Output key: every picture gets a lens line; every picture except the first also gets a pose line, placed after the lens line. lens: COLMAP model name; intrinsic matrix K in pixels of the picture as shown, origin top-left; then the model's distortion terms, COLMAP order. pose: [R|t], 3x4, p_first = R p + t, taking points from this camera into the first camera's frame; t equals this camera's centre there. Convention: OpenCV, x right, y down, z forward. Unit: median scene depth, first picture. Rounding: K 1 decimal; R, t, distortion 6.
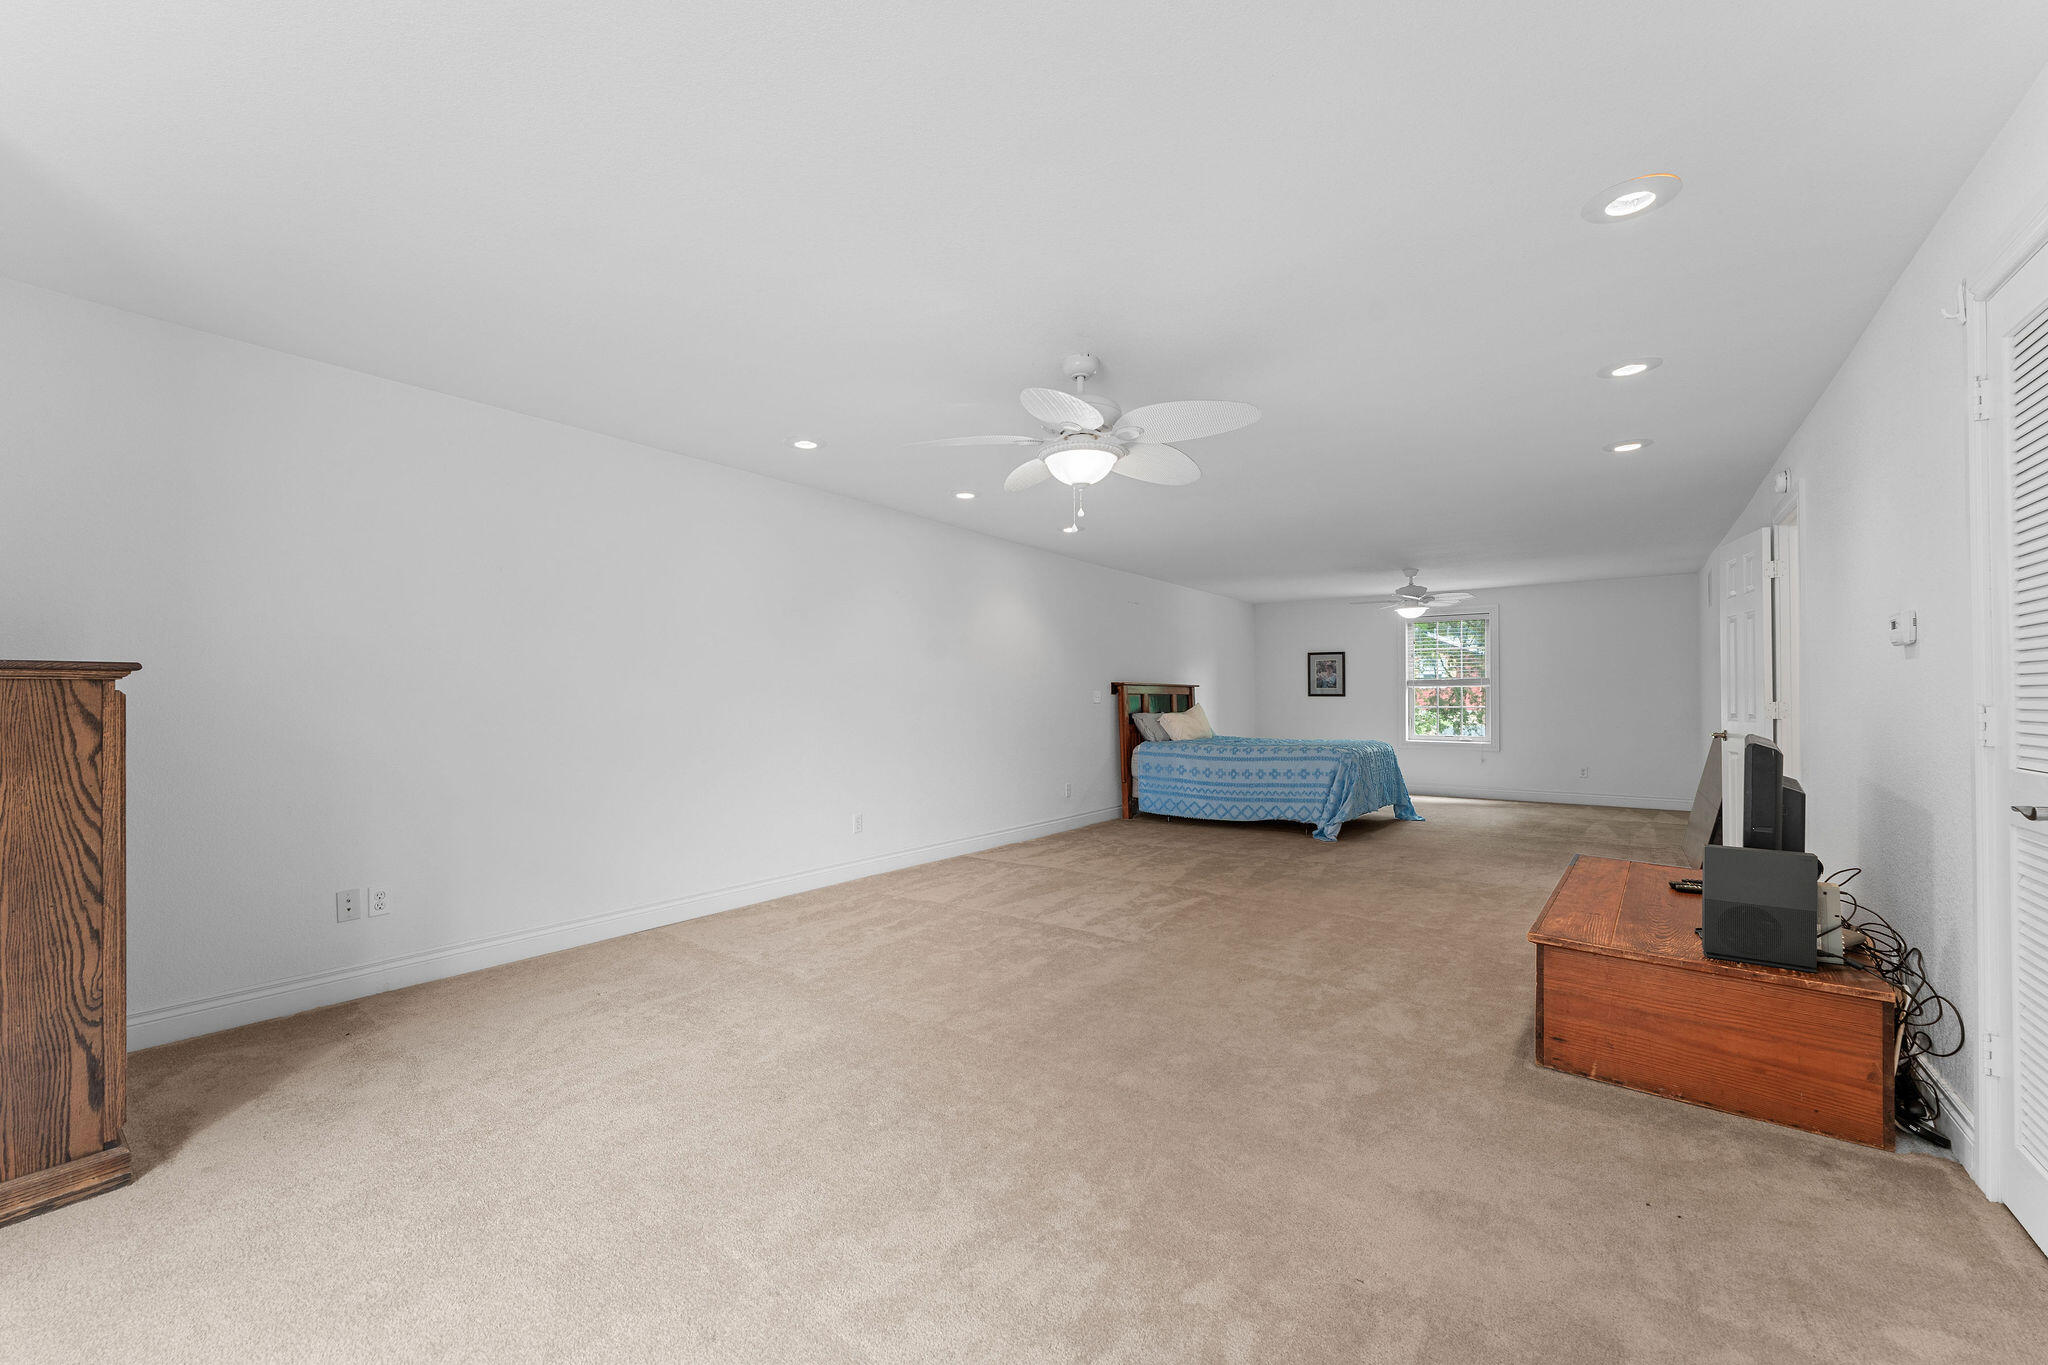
lens RADIAL K [[812.9, 0, 1016.5], [0, 812.9, 687.0], [0, 0, 1]] dist [-0.000435, -0.000189]
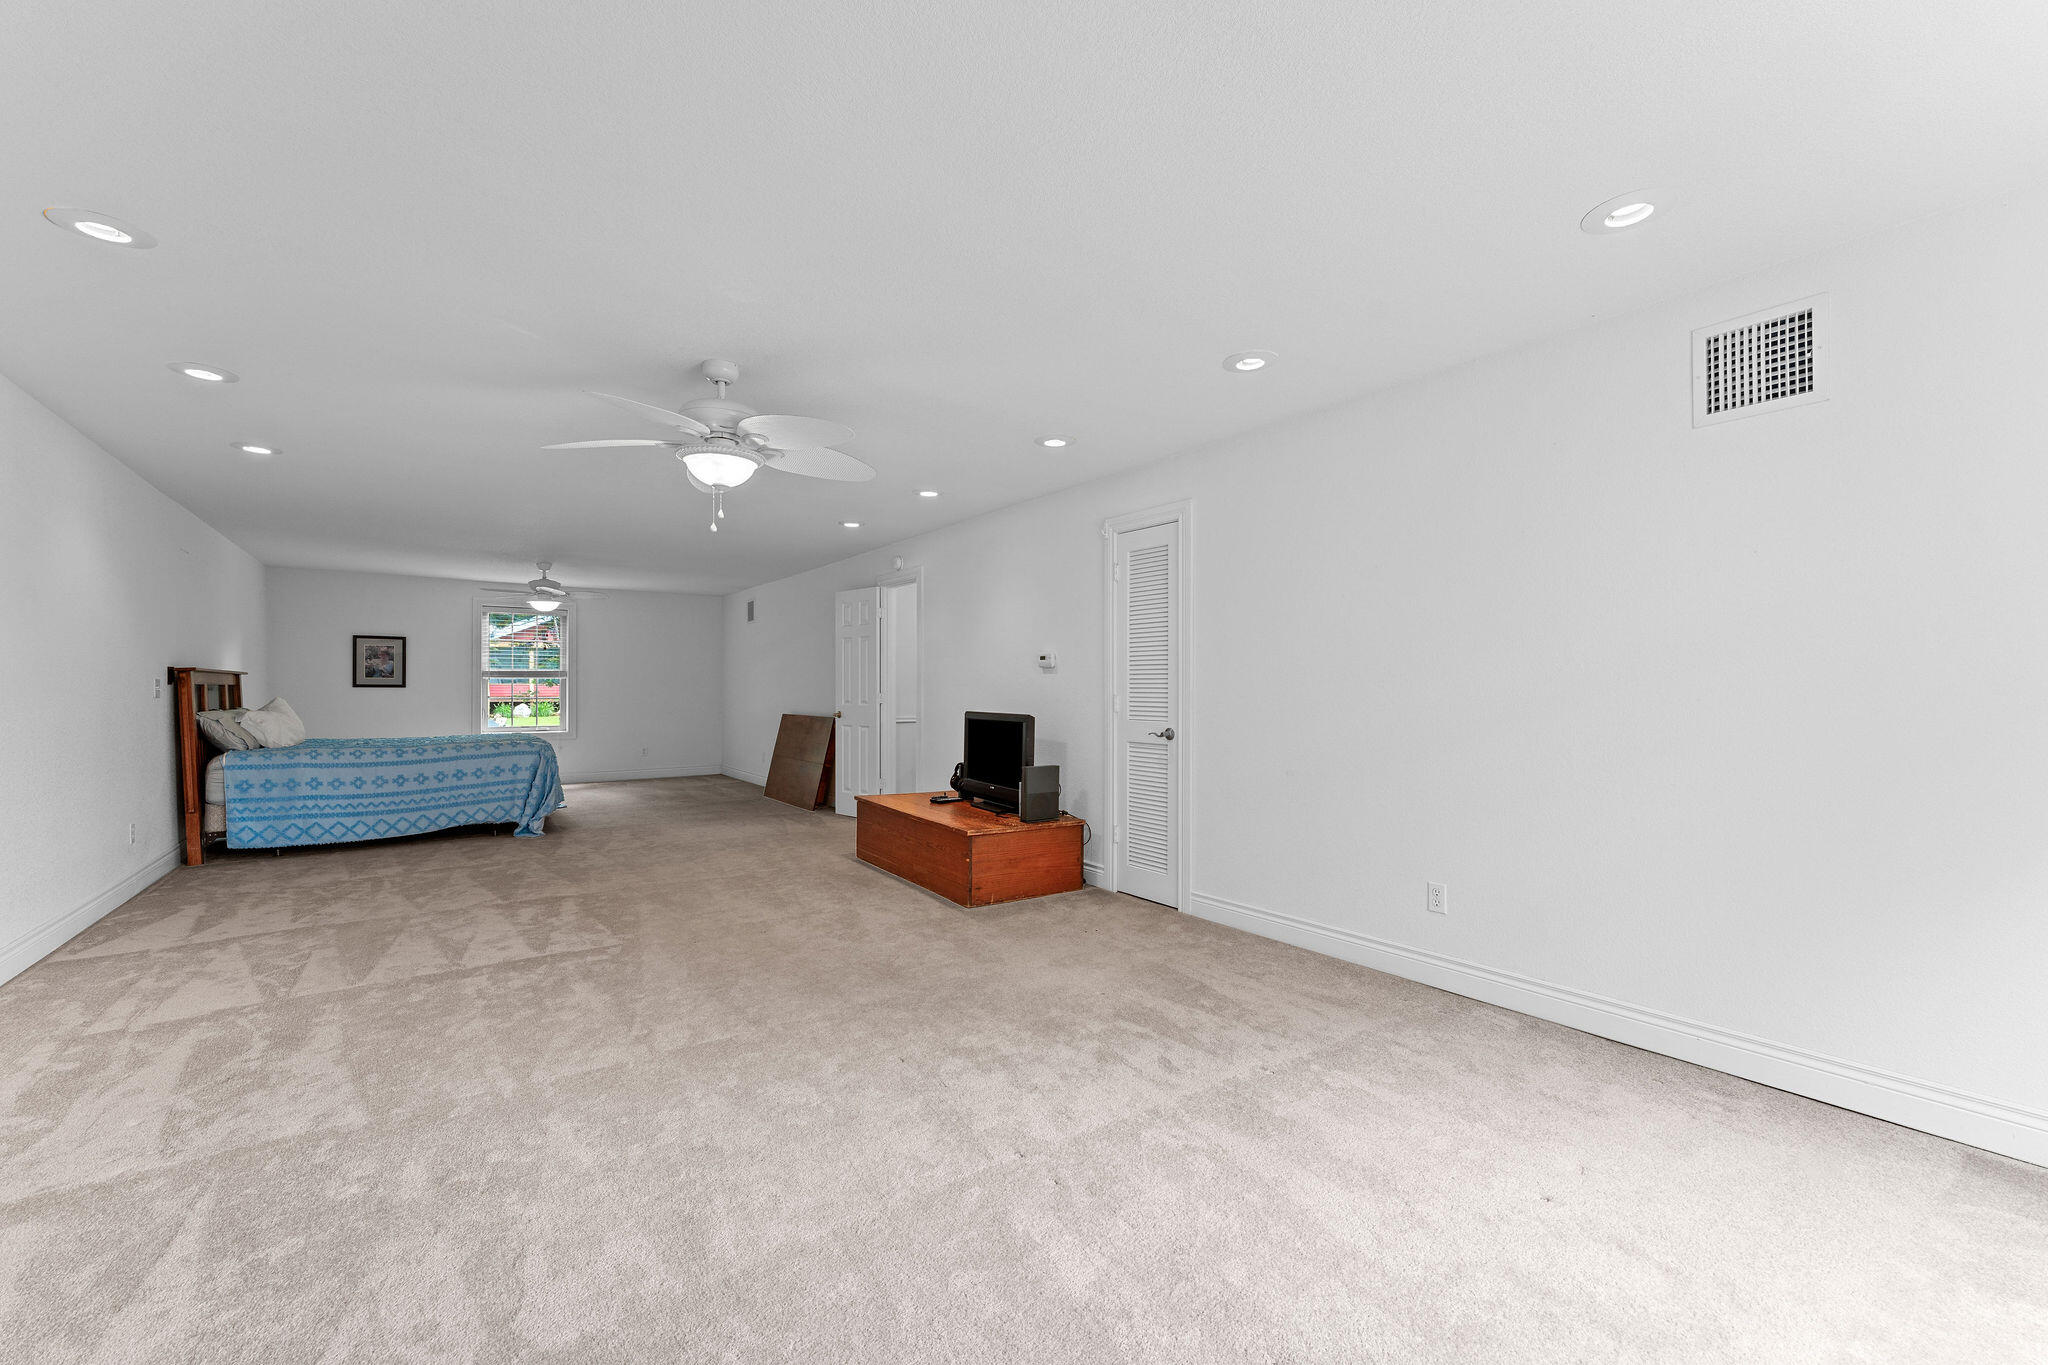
lens RADIAL K [[812.9, 0, 1016.5], [0, 812.9, 687.0], [0, 0, 1]] dist [-0.000435, -0.000189]
pose [[0.309052, 0.003320, 0.951039, -0.361183], [-0.015003, 0.999886, 0.001385, -0.000491], [-0.950927, -0.014697, 0.309067, 0.146641]]
